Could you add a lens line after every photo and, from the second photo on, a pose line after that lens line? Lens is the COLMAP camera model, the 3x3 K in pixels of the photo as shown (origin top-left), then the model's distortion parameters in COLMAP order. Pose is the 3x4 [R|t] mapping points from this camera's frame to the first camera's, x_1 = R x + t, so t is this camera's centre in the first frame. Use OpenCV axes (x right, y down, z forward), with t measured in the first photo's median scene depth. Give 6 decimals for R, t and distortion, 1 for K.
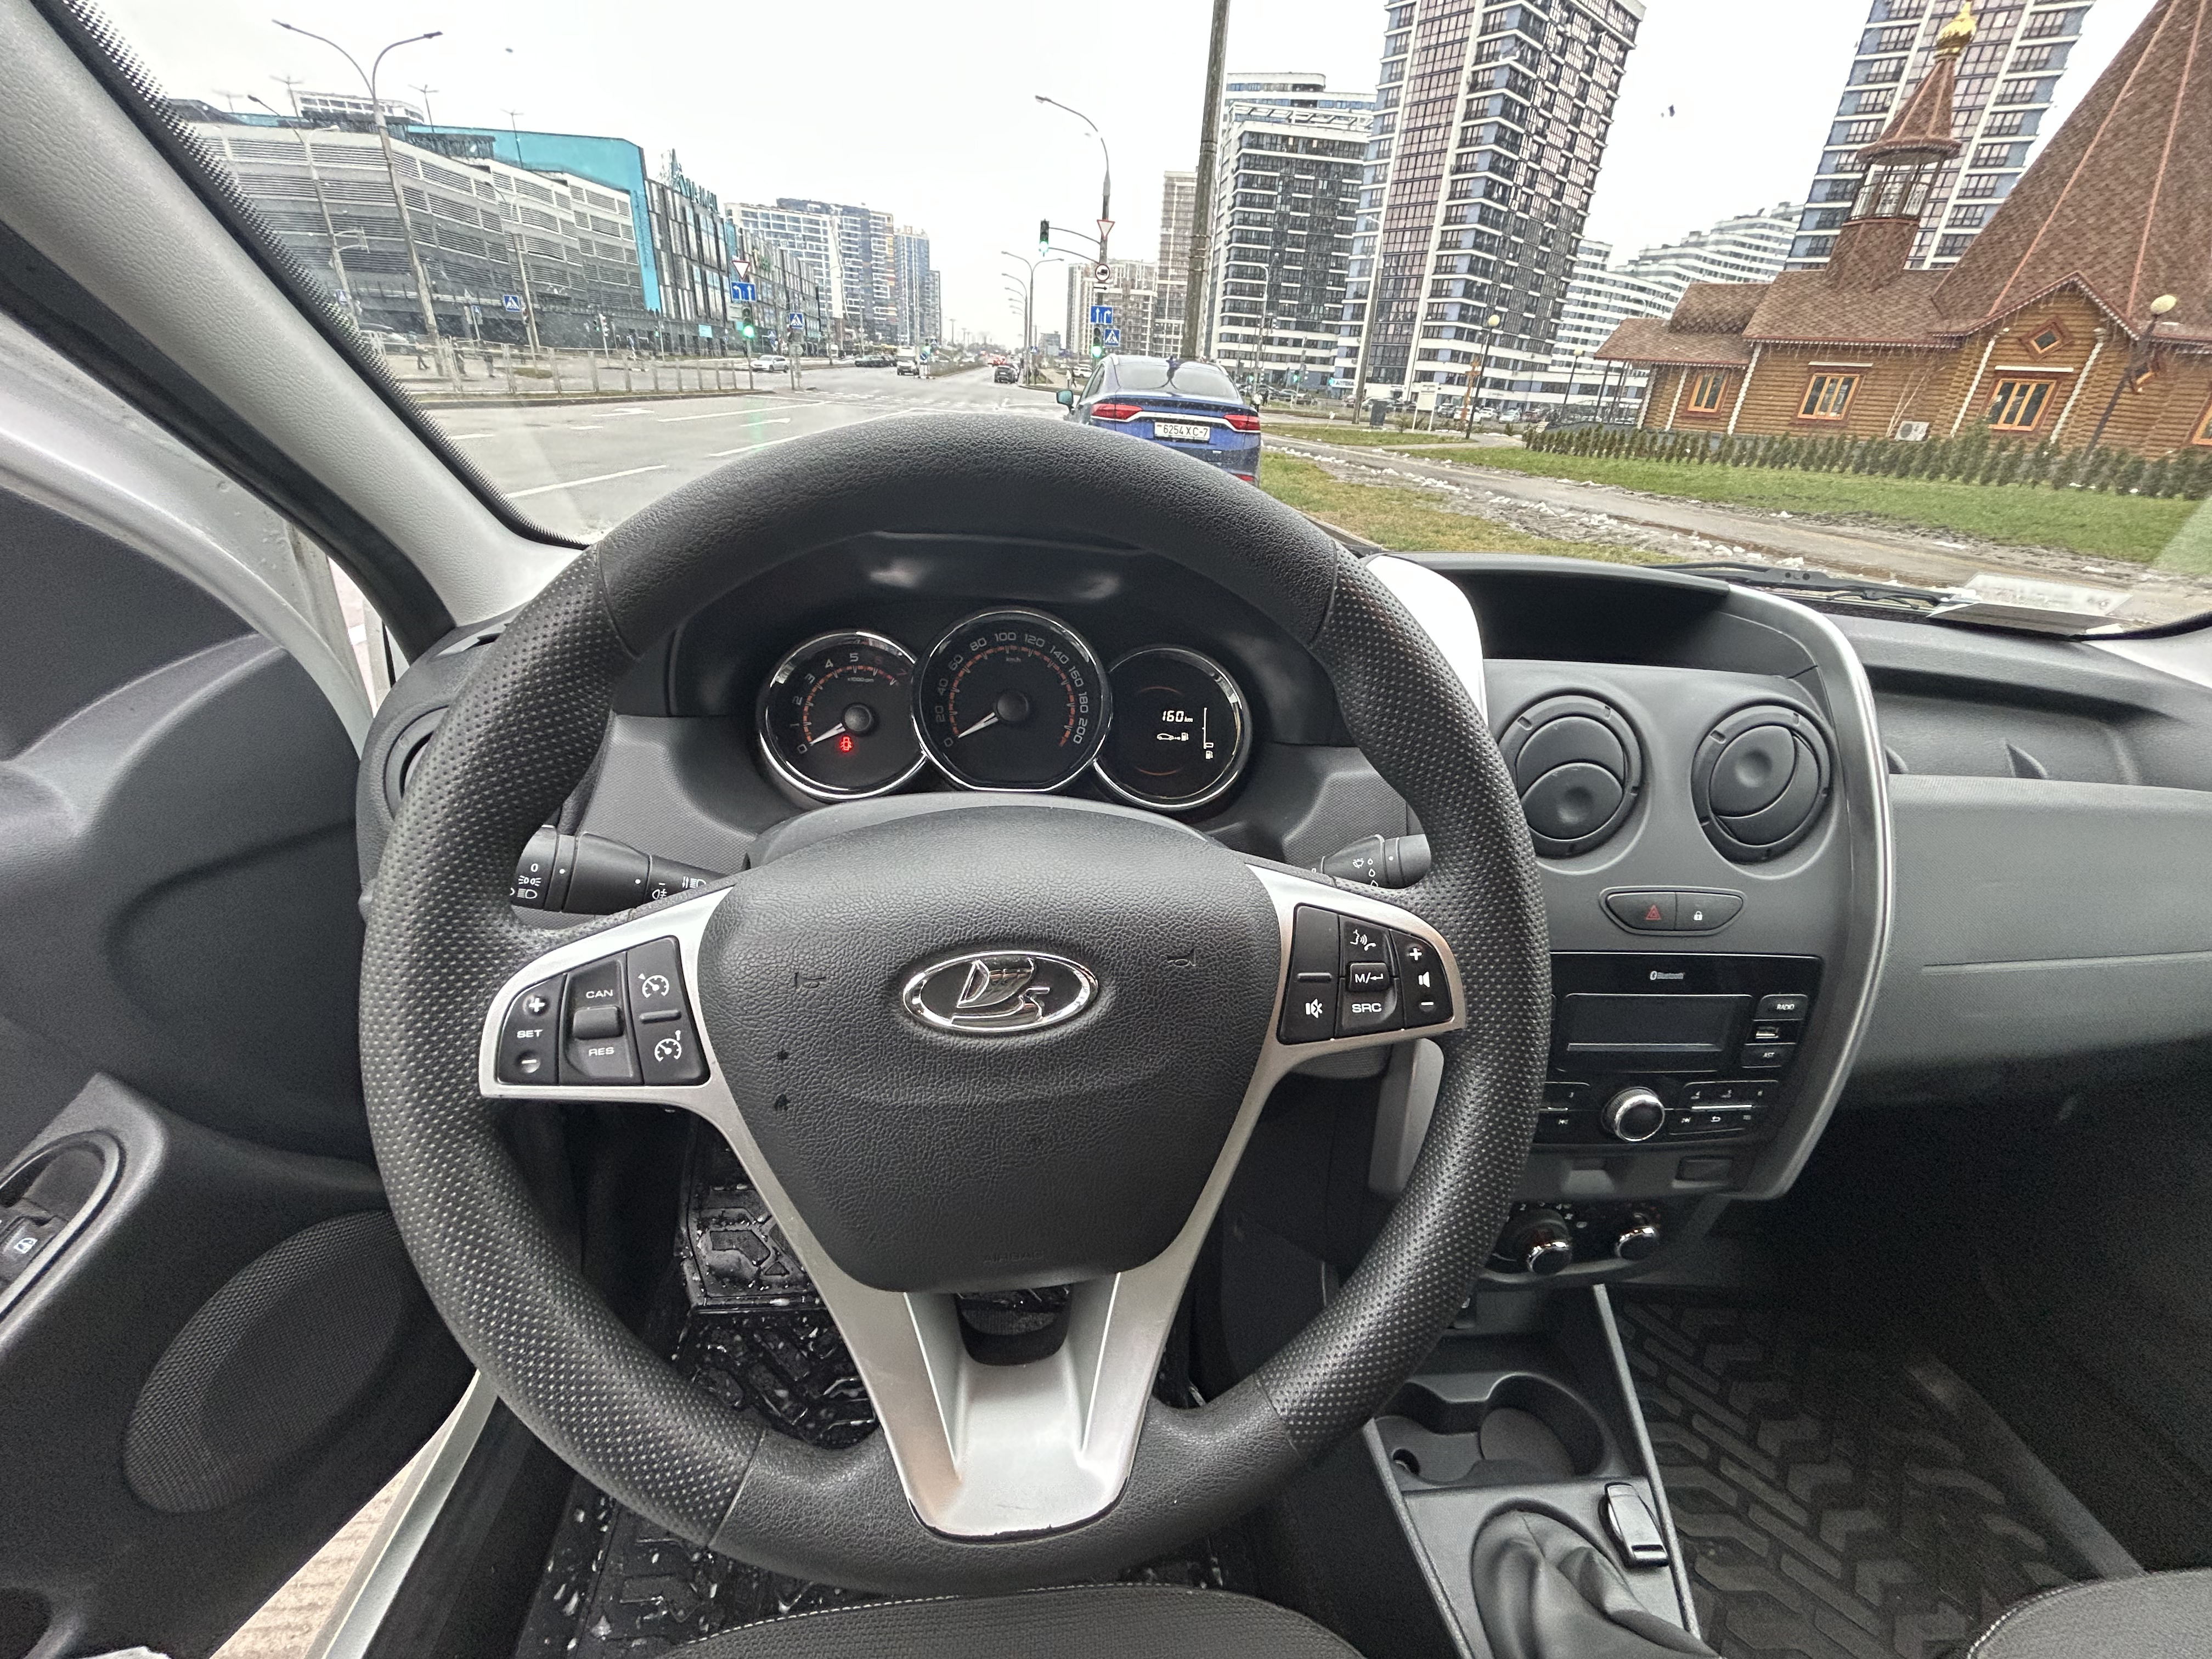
lens RADIAL K [[888.9, 0, 1106.0], [0, 888.9, 829.5], [0, 0, 1]] dist [-0.029272, 0.017851]
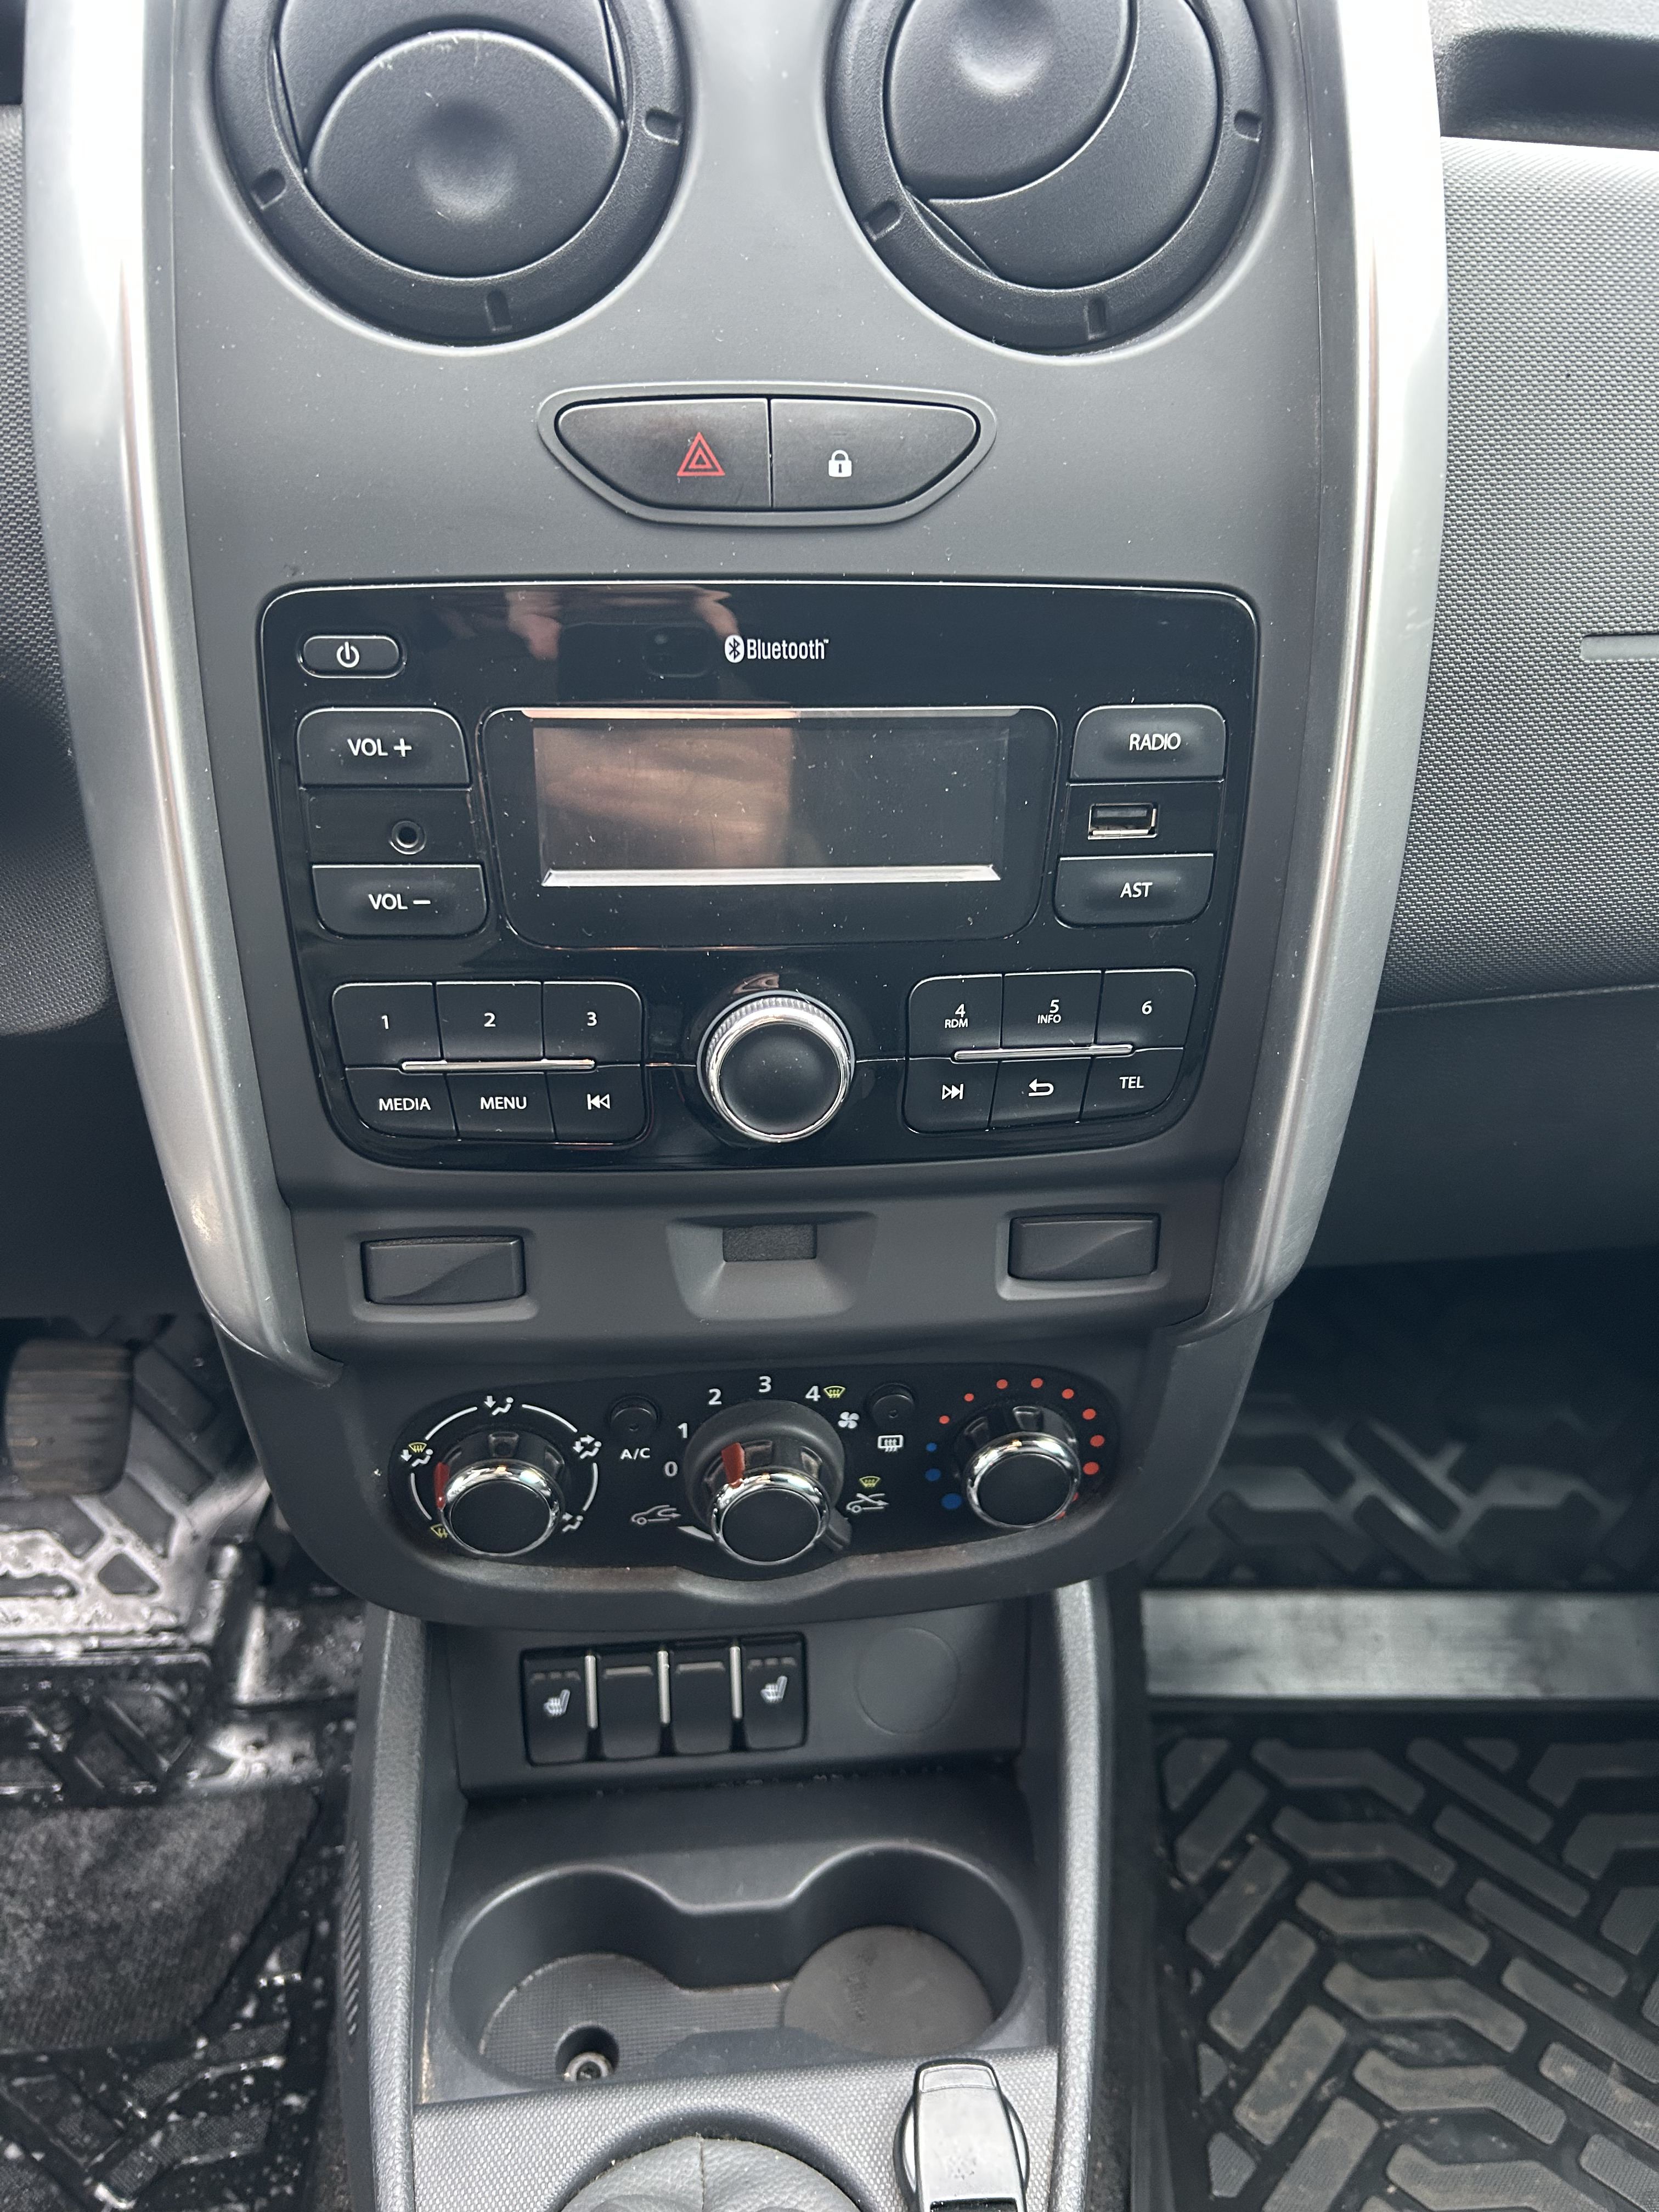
lens RADIAL K [[1677.0, 0, 818.0], [0, 1677.0, 1099.1], [0, 0, 1]] dist [0.036059, -0.042395]
pose [[0.998718, -0.049524, -0.010457, 0.553402], [0.050006, 0.997371, 0.052447, 0.266611], [0.007832, -0.052903, 0.998569, 0.258878]]
